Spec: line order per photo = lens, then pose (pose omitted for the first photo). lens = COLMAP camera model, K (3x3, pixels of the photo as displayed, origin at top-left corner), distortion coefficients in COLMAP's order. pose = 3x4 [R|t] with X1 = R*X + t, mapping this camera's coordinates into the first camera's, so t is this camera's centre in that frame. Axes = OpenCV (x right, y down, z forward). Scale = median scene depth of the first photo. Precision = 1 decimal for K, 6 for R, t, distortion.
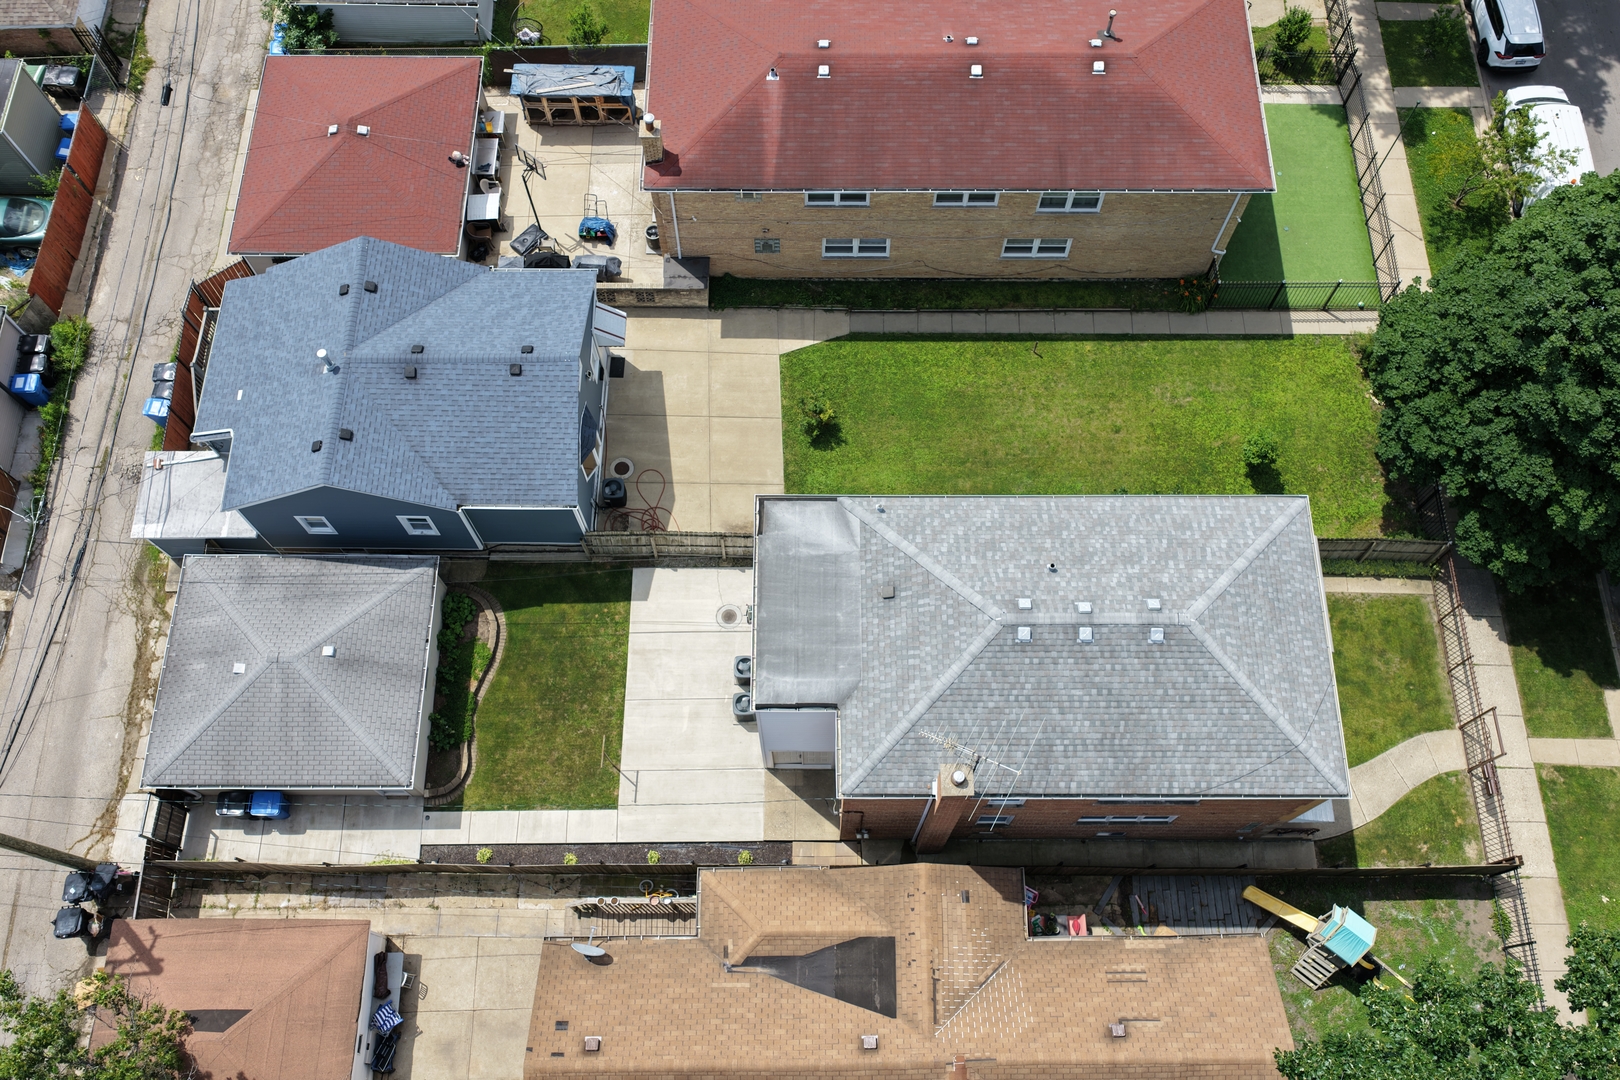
lens RADIAL K [[1343.4, 0, 819.7], [0, 1343.4, 539.3], [0, 0, 1]] dist [-0.006133, 0.016122]
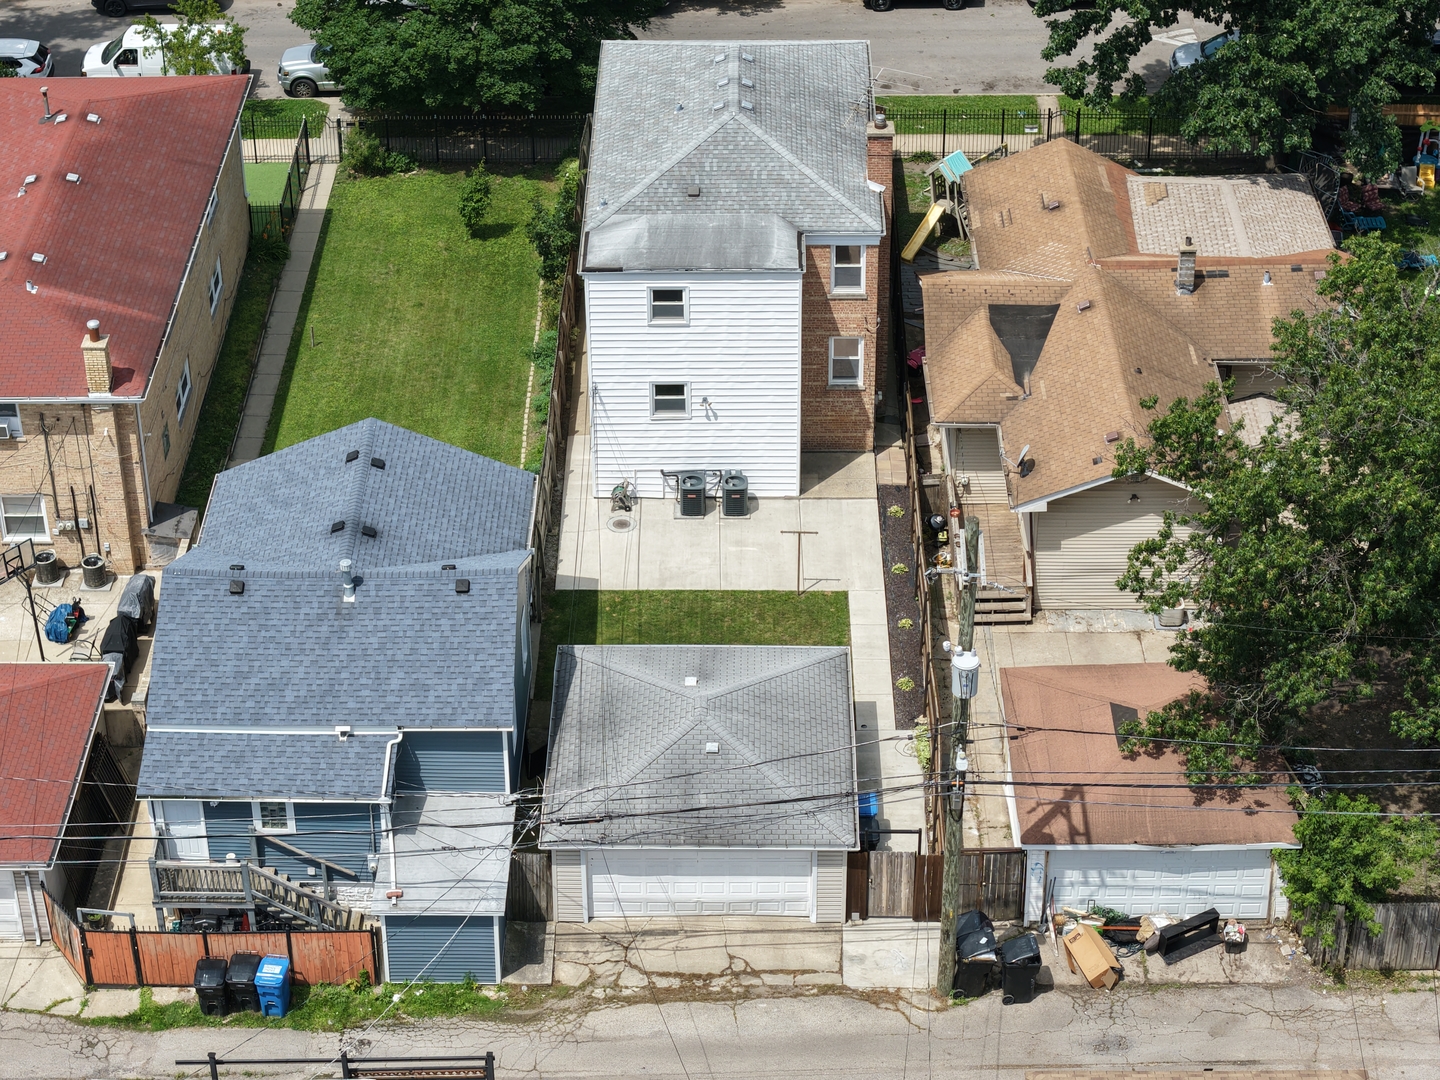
lens RADIAL K [[2971.1, 0, 715.1], [0, 2971.1, 527.0], [0, 0, 1]] dist [-0.123915, 0.000000]
pose [[0.007727, -0.549171, 0.835675, -1.750394], [0.929578, 0.311947, 0.196403, -0.274810], [-0.368545, 0.775307, 0.512907, 0.000402]]
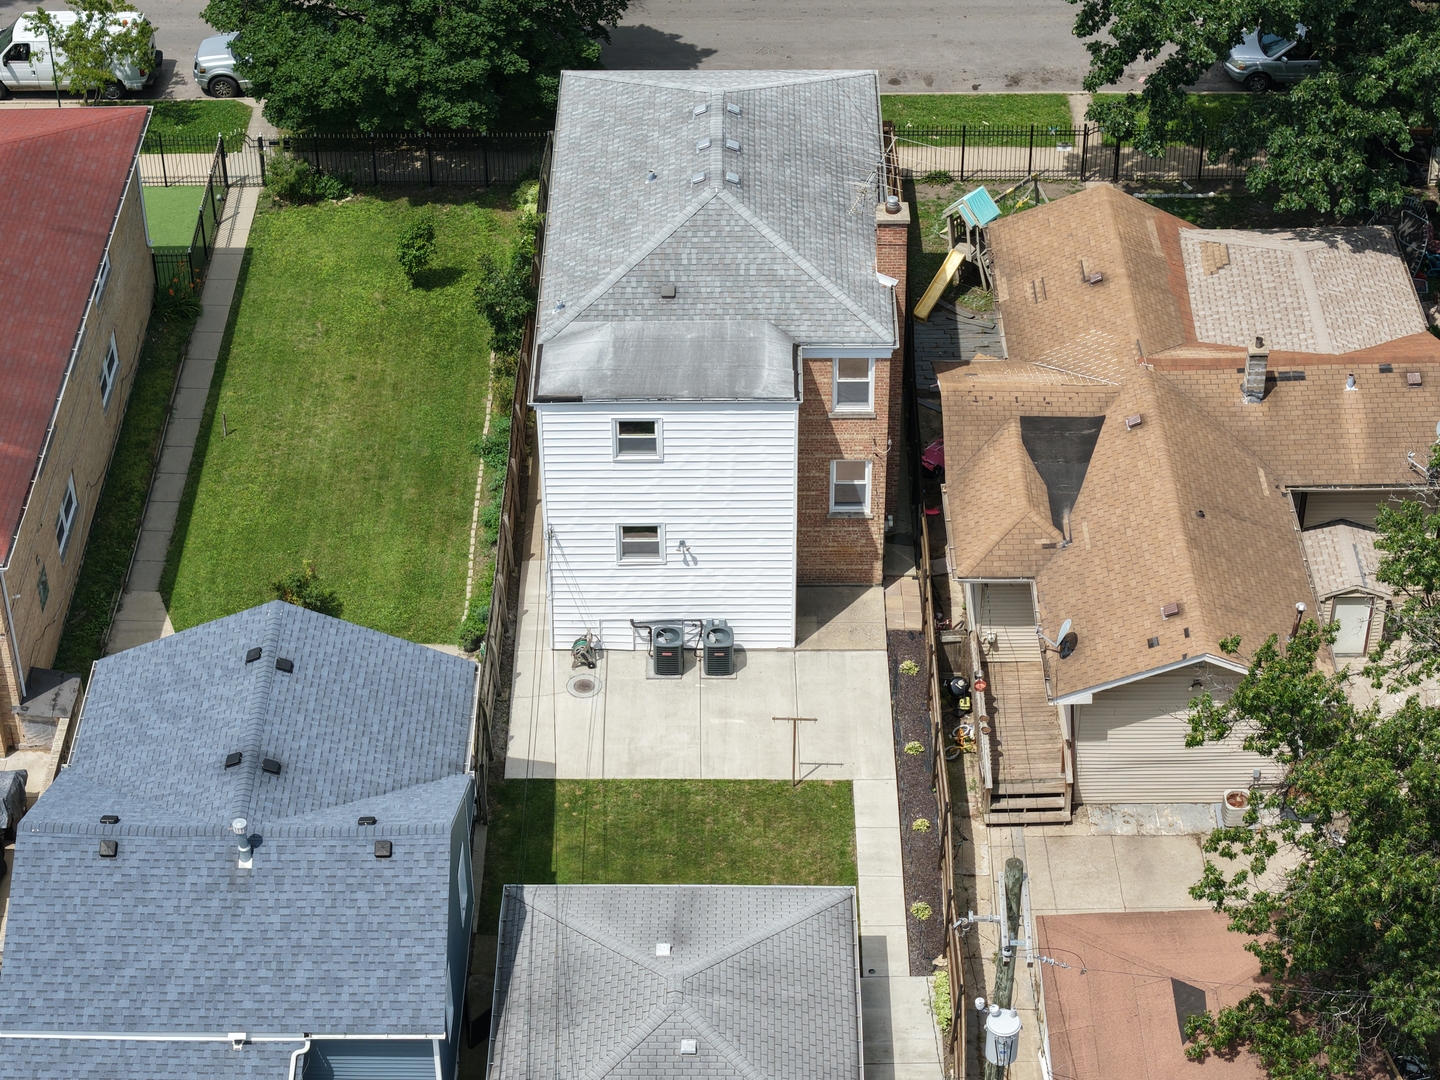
lens RADIAL K [[2971.1, 0, 705.2], [0, 2971.1, 537.9], [0, 0, 1]] dist [-0.123915, 0.000000]
pose [[0.007963, -0.613426, 0.789712, -1.356189], [0.930489, 0.293783, 0.218820, -0.270873], [-0.366234, 0.733076, 0.573125, -0.005368]]
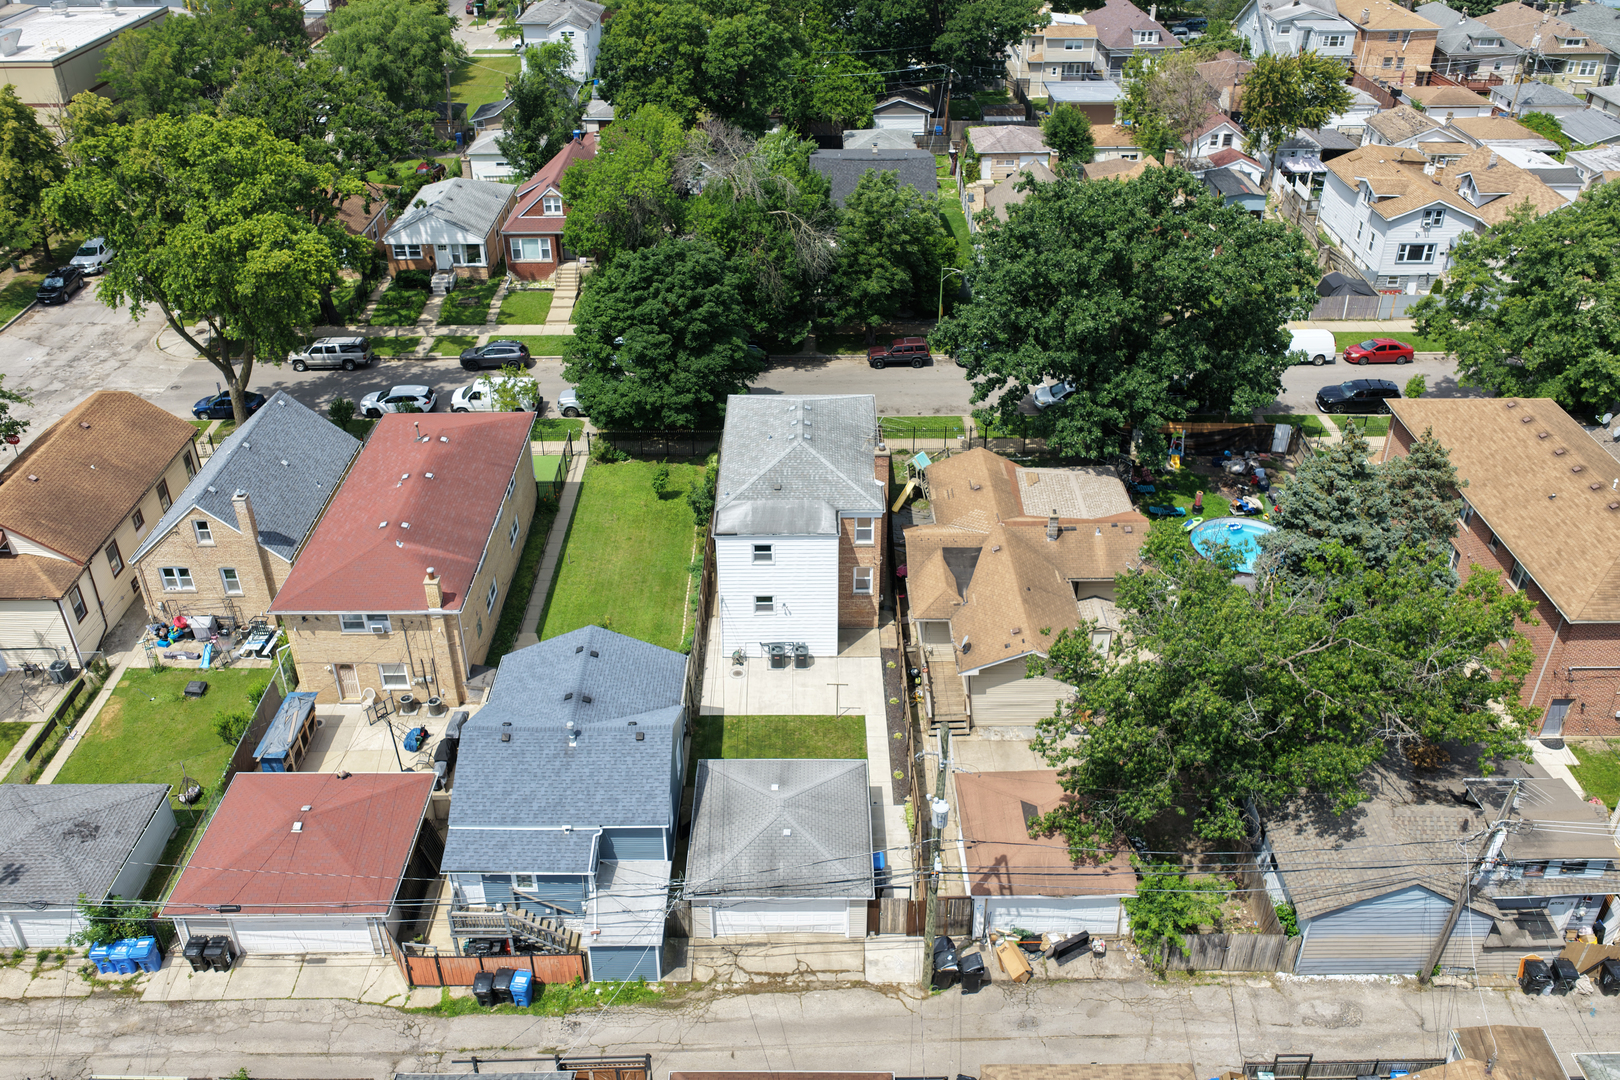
lens RADIAL K [[1343.4, 0, 812.7], [0, 1343.4, 541.5], [0, 0, 1]] dist [-0.006133, 0.016122]
pose [[-0.003784, -0.532508, 0.846417, -1.355572], [0.928343, 0.312752, 0.200913, -0.230366], [-0.371706, 0.786525, 0.493166, 0.096509]]
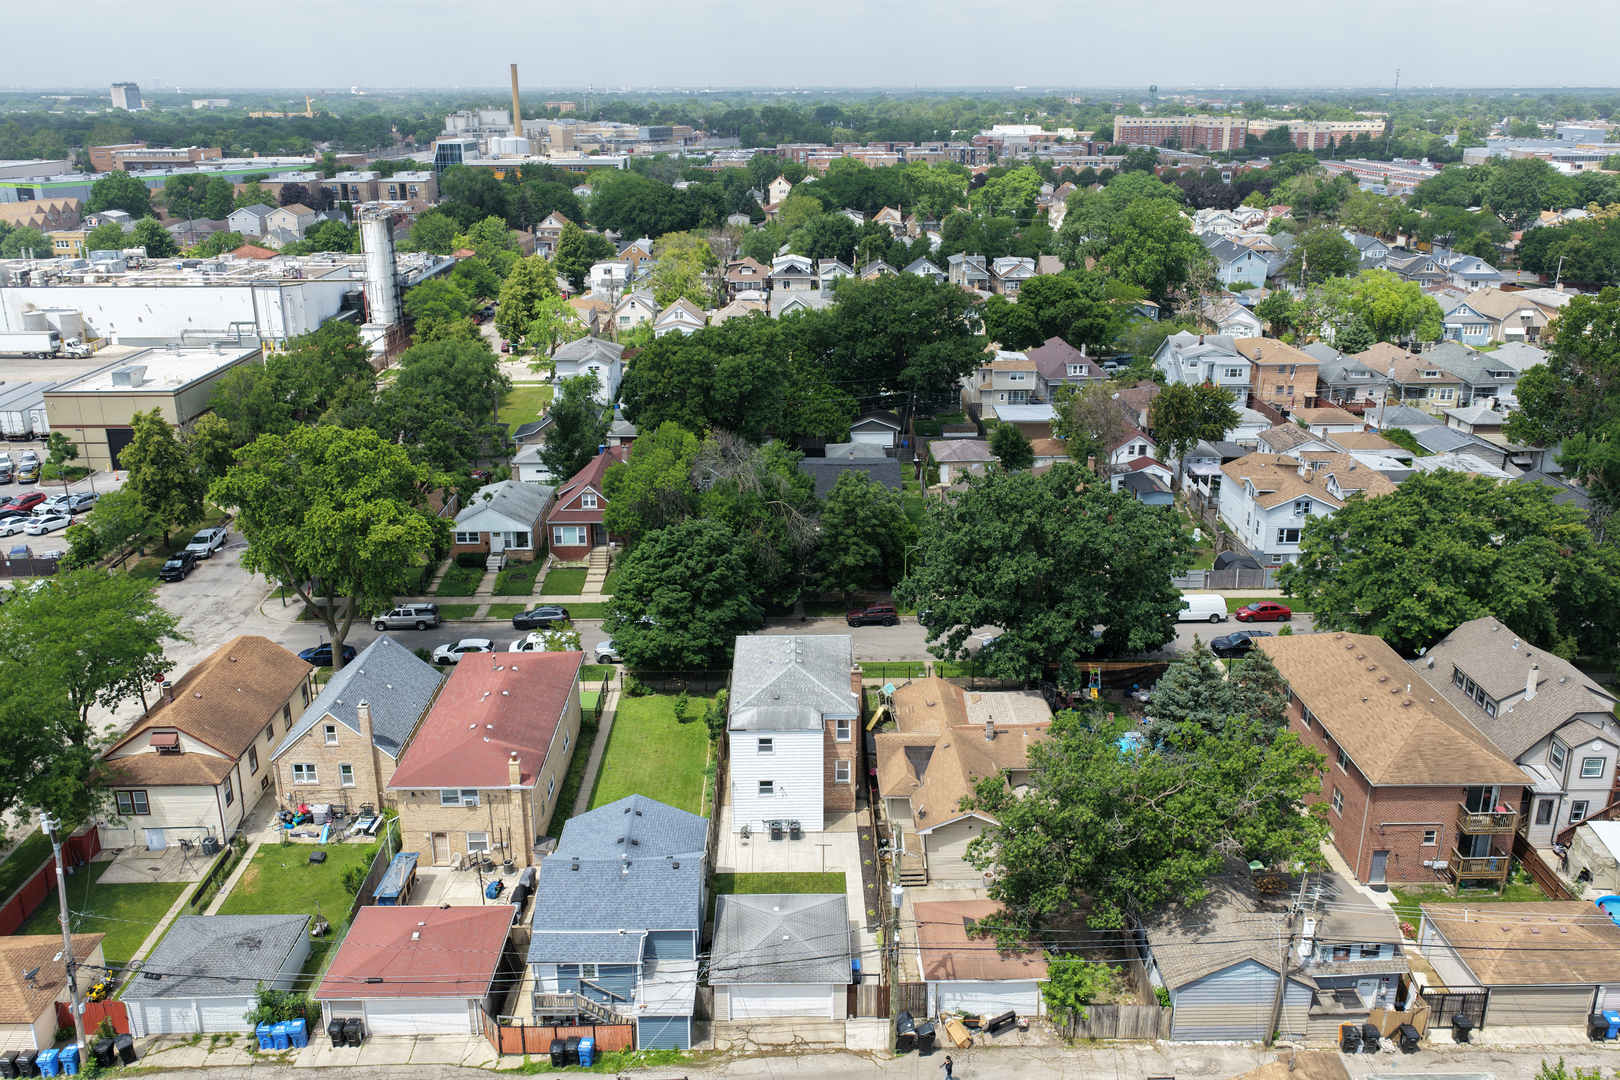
lens RADIAL K [[1343.4, 0, 815.1], [0, 1343.4, 539.7], [0, 0, 1]] dist [-0.006133, 0.016122]
pose [[-0.017405, -0.322281, 0.946484, -1.868068], [0.927875, 0.347451, 0.135371, -0.280067], [-0.372484, 0.880575, 0.292989, -0.000037]]
